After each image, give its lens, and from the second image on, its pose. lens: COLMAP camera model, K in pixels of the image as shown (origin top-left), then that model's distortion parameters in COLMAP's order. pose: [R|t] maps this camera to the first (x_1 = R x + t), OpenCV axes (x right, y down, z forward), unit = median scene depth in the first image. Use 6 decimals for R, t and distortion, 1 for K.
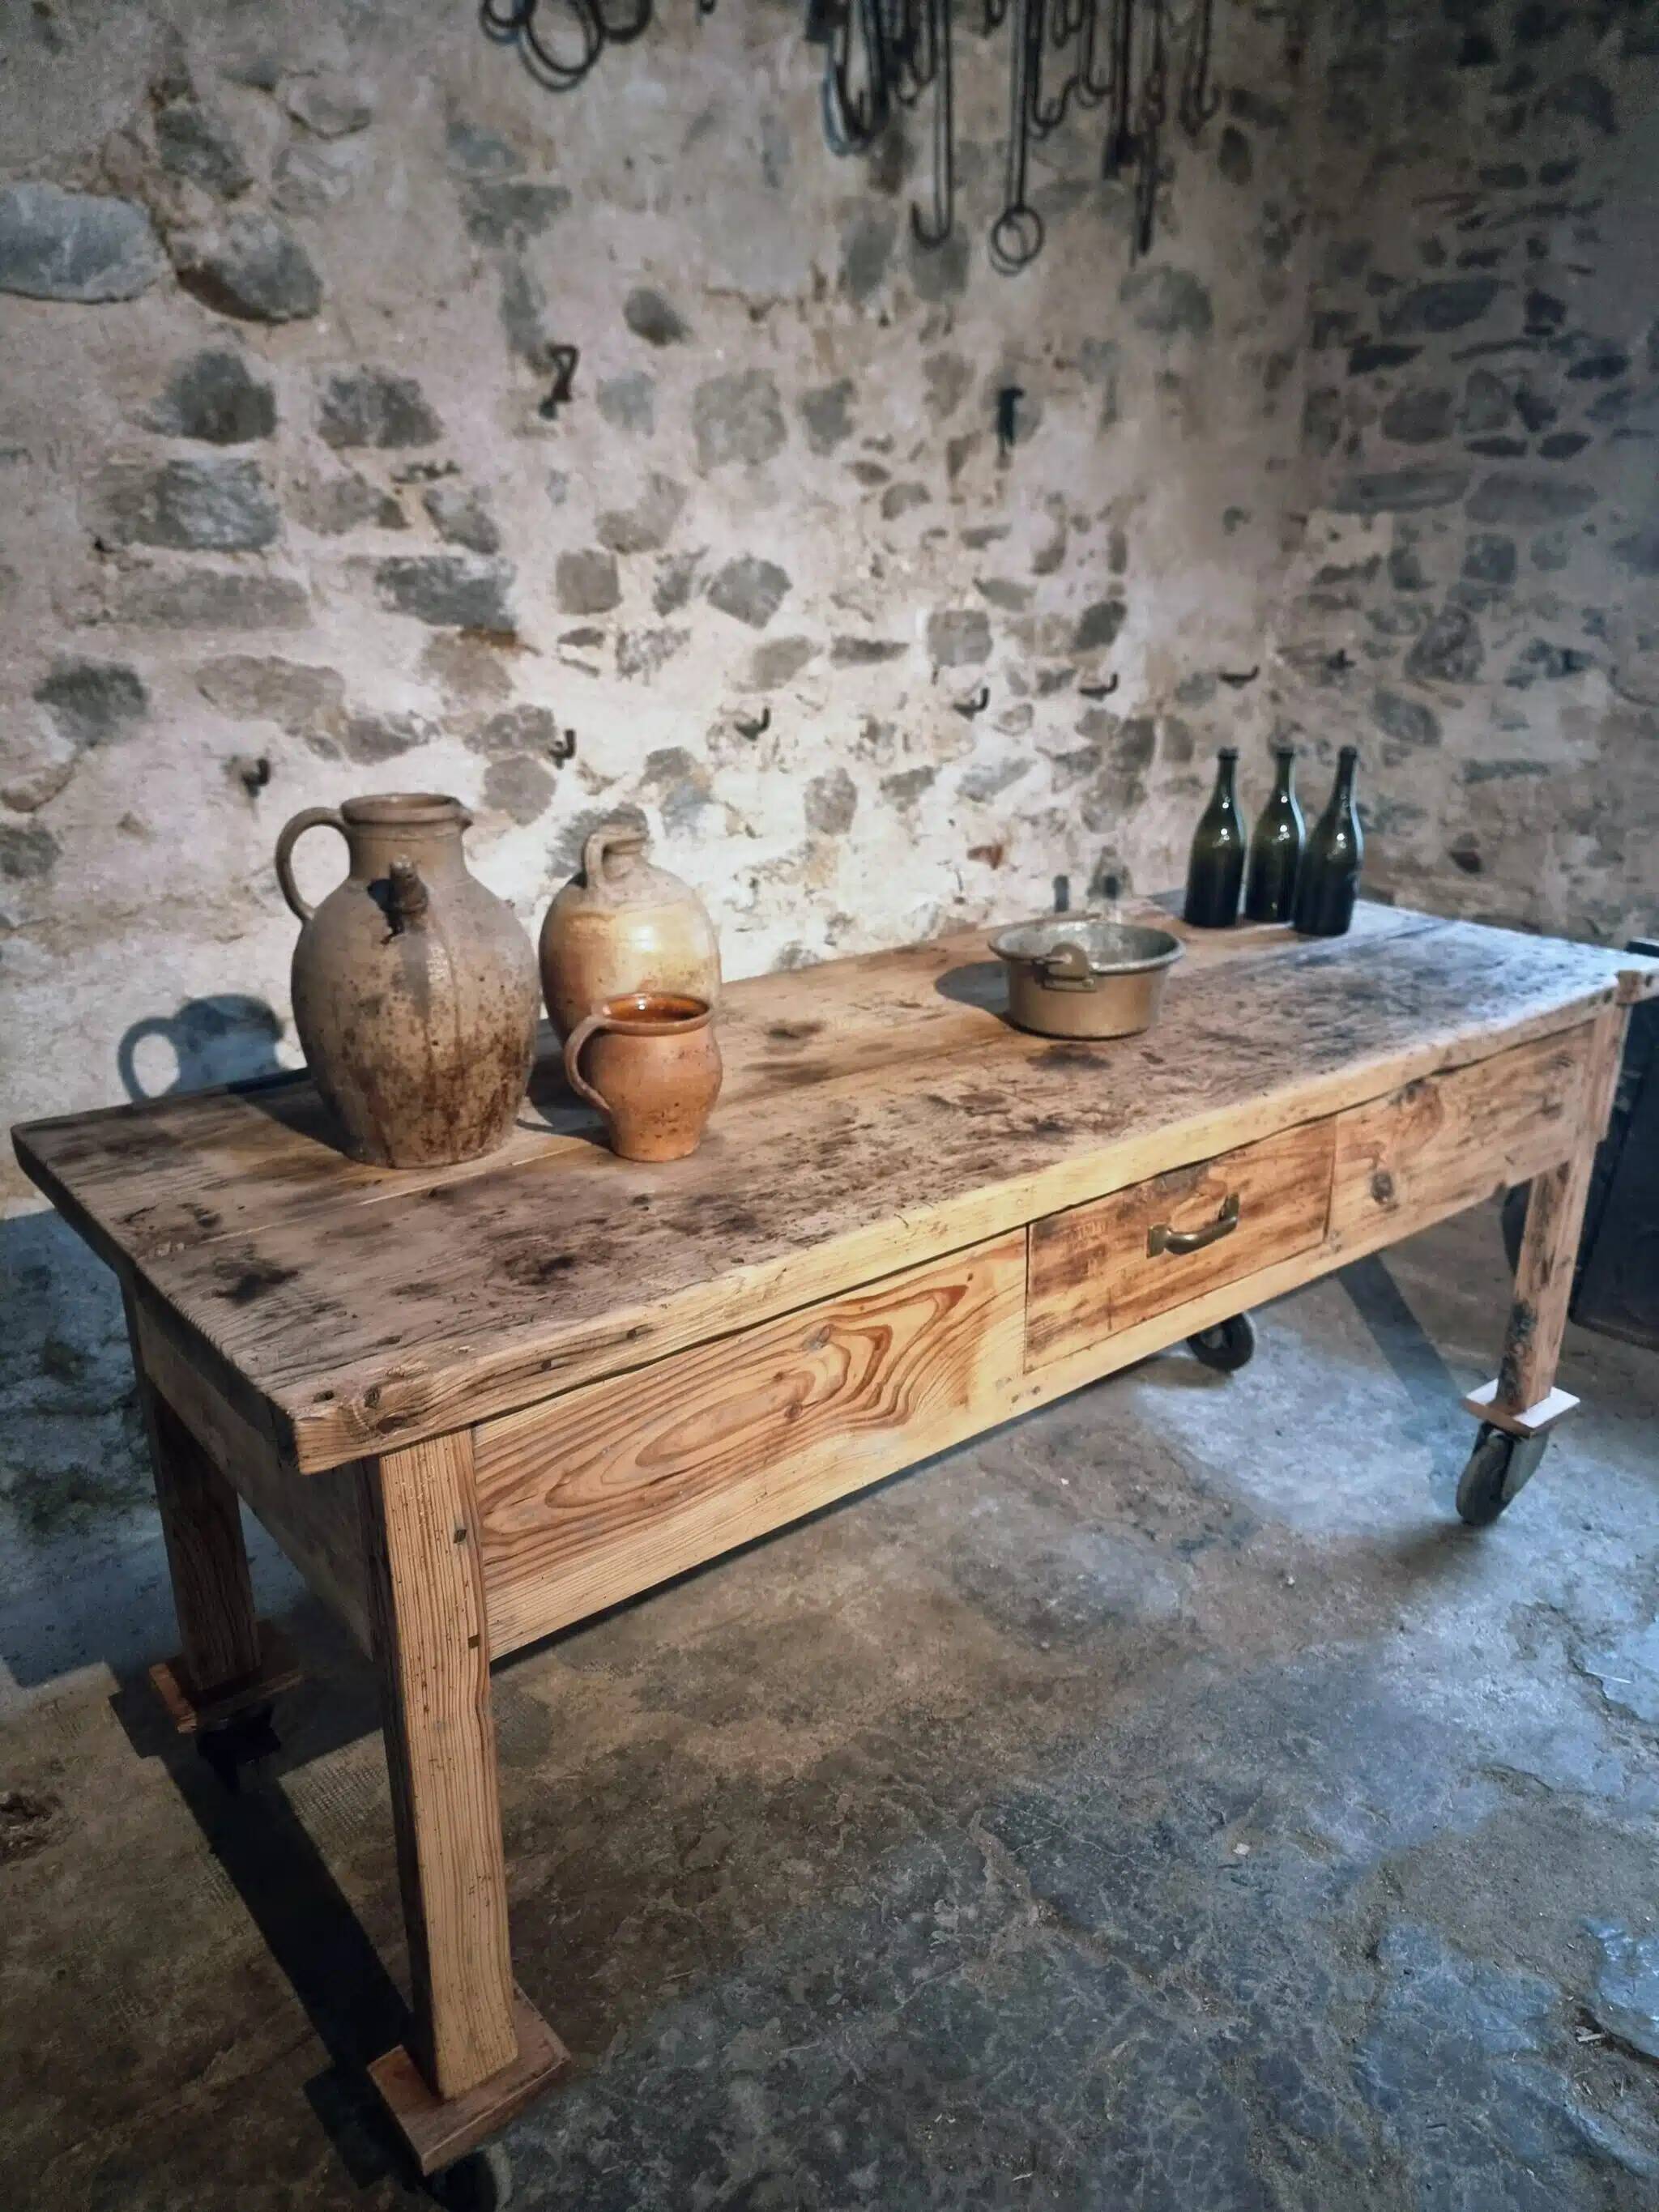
lens RADIAL K [[1556.7, 0, 822.7], [0, 1556.7, 1127.8], [0, 0, 1]] dist [0.054396, -0.052992]
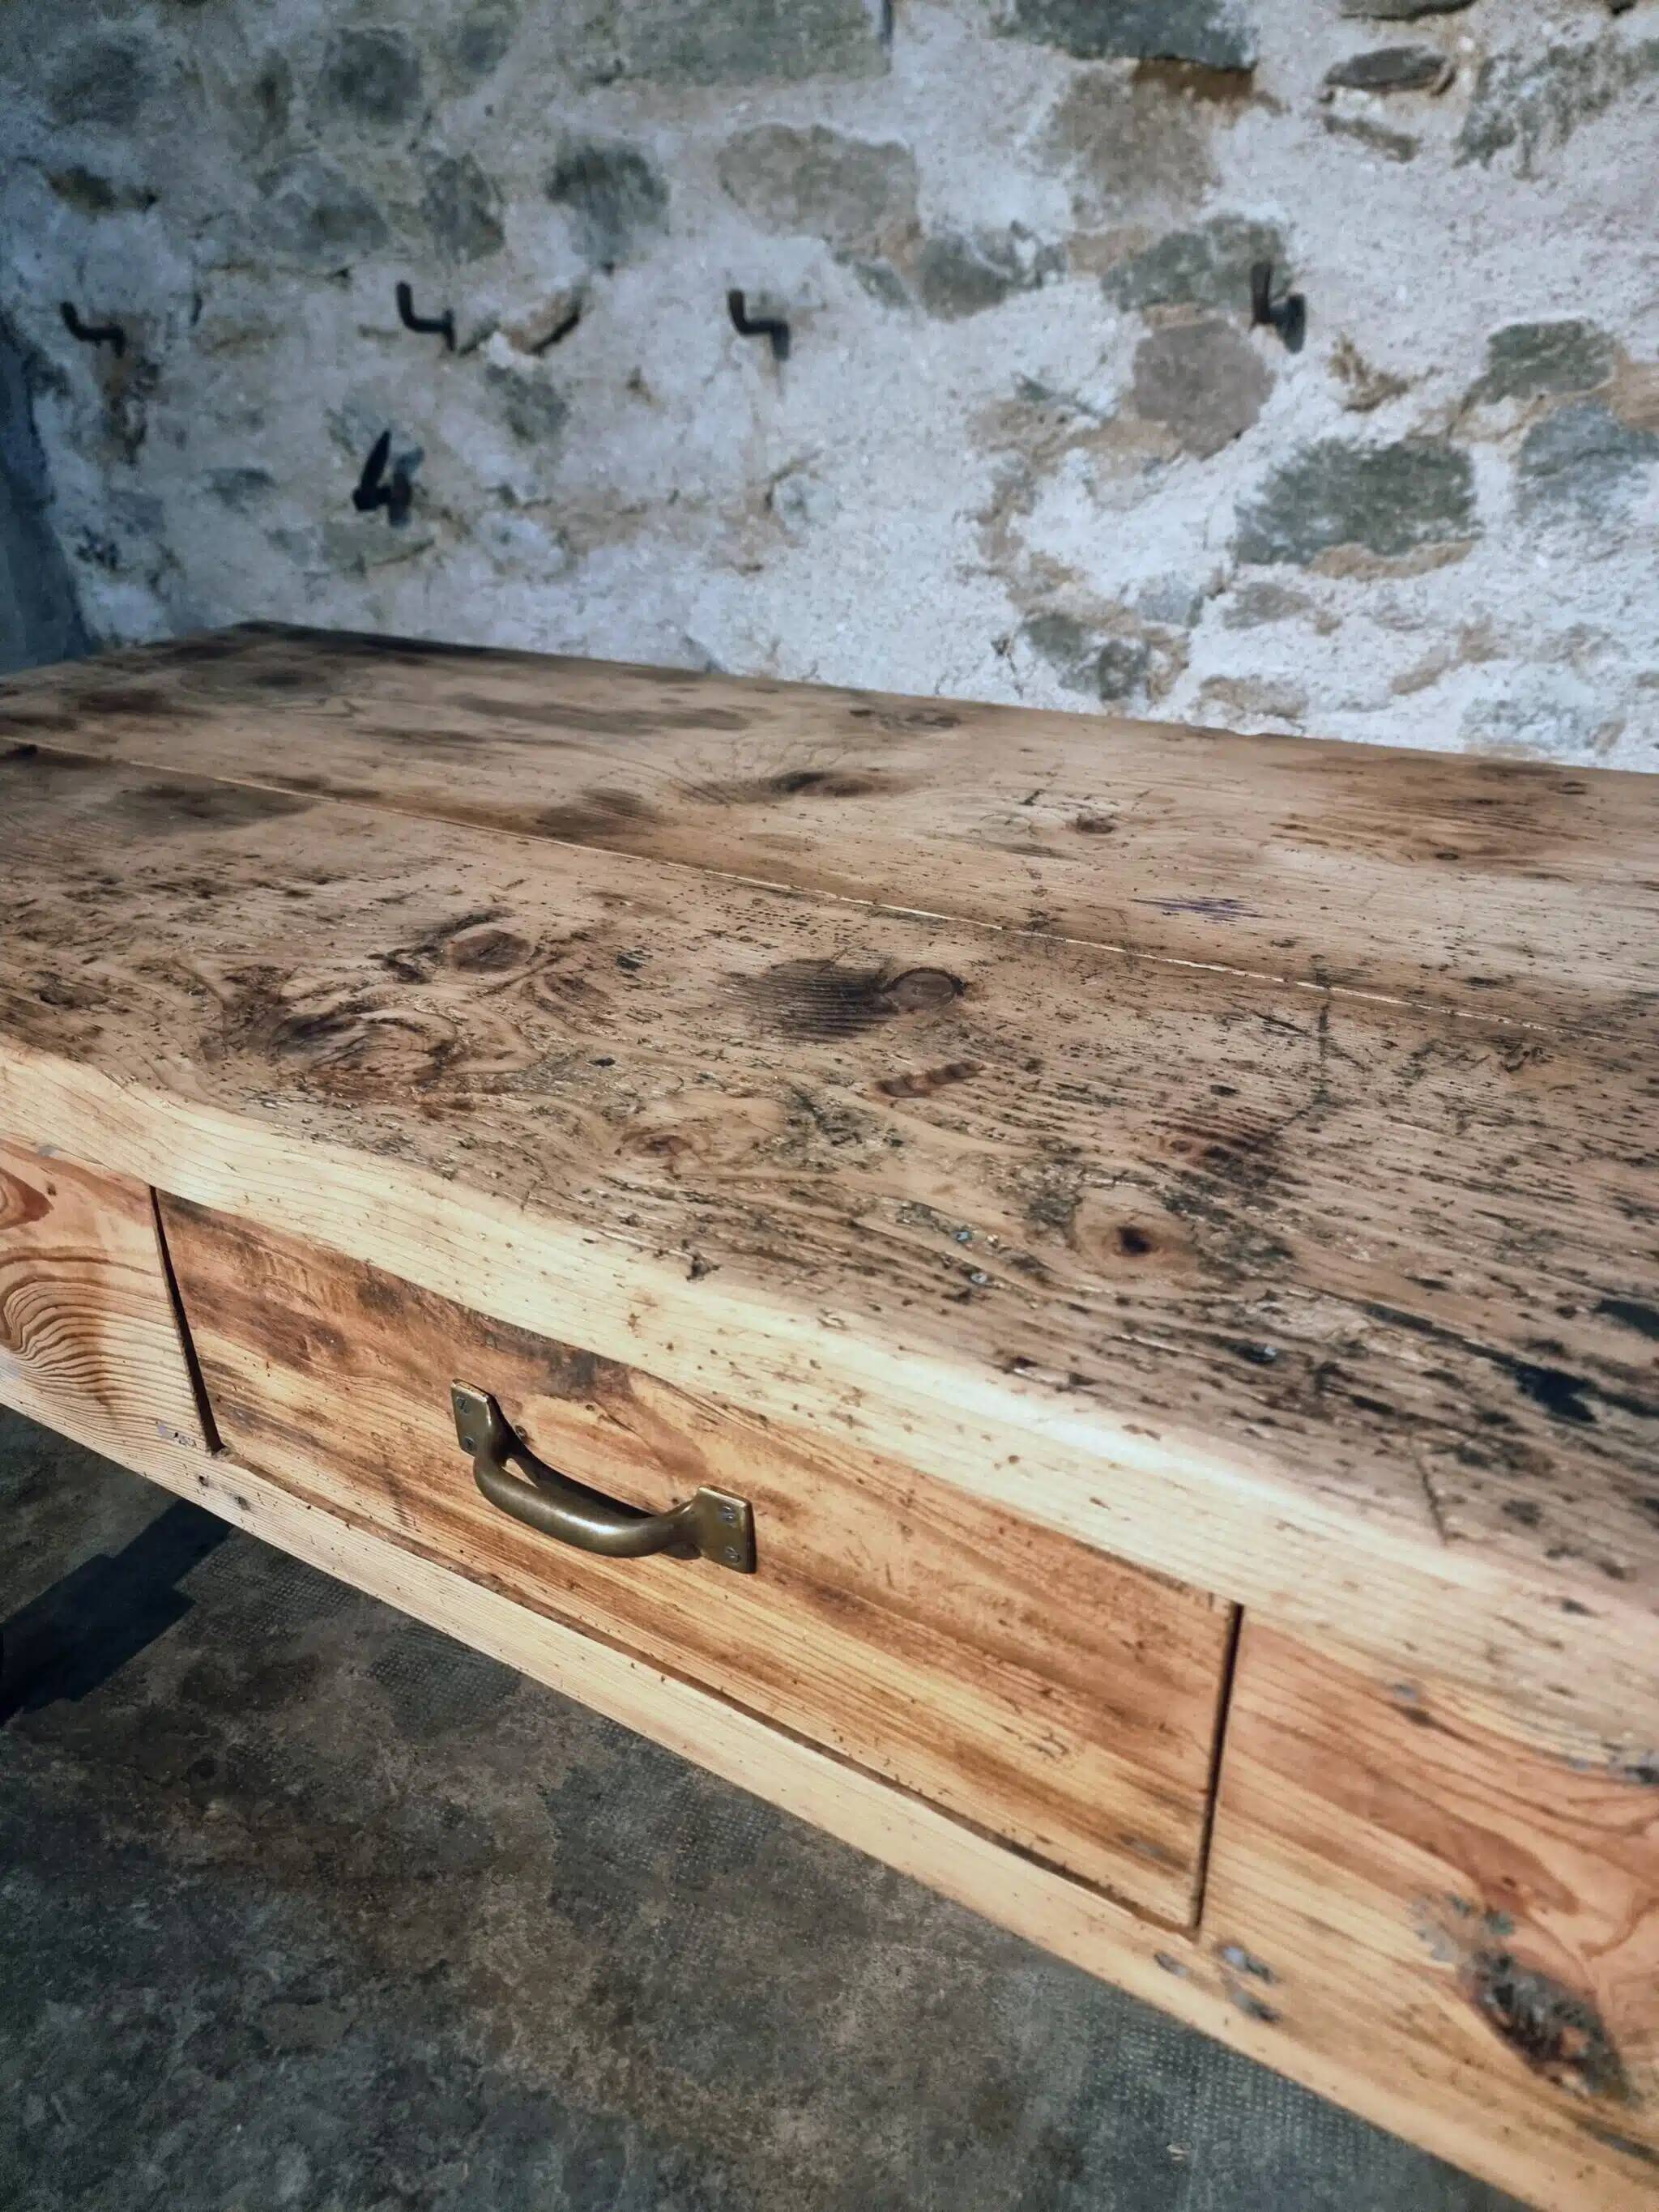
lens RADIAL K [[1553.2, 0, 837.5], [0, 1553.2, 1107.9], [0, 0, 1]] dist [0.054360, -0.059713]
pose [[0.459620, 0.402674, -0.791583, 0.297996], [-0.286042, 0.910930, 0.297299, -0.111216], [0.840791, 0.089782, 0.533864, 0.617597]]
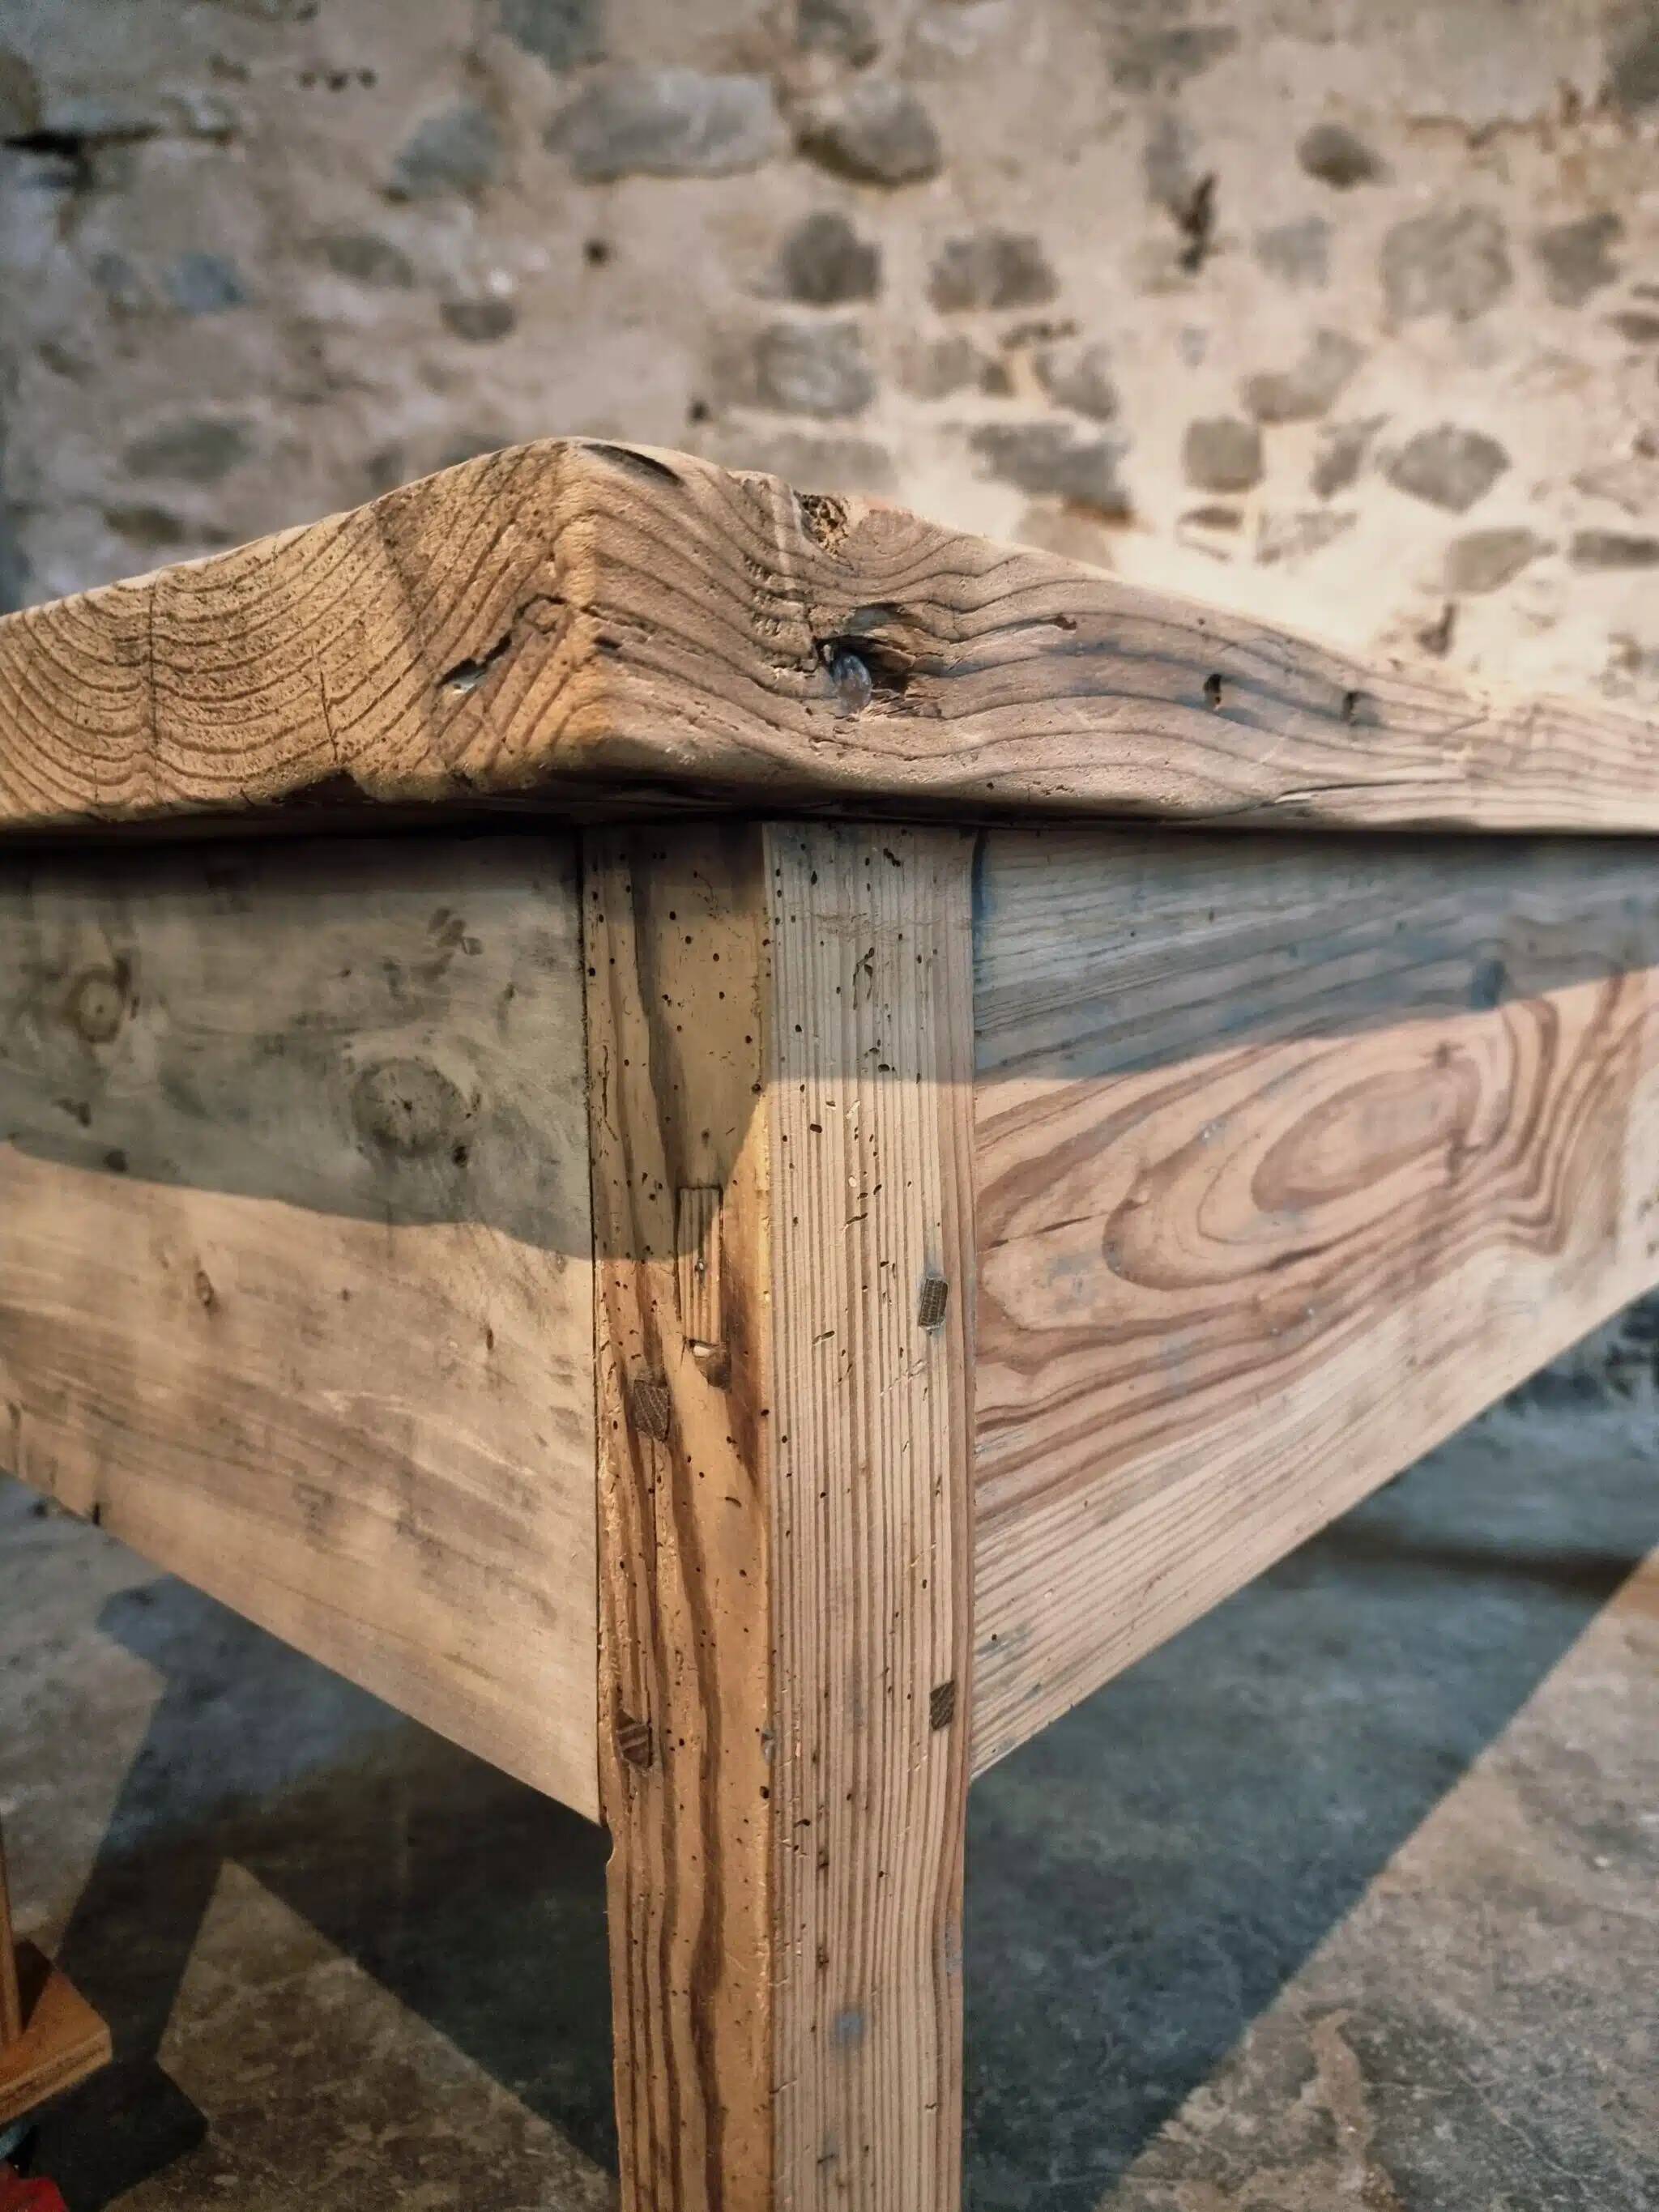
lens RADIAL K [[1581.7, 0, 810.2], [0, 1581.7, 1114.4], [0, 0, 1]] dist [0.043037, -0.049178]
pose [[0.814208, 0.081948, -0.574761, 0.201845], [-0.200936, 0.968580, -0.146549, 0.183506], [0.544693, 0.234812, 0.805092, 0.246110]]
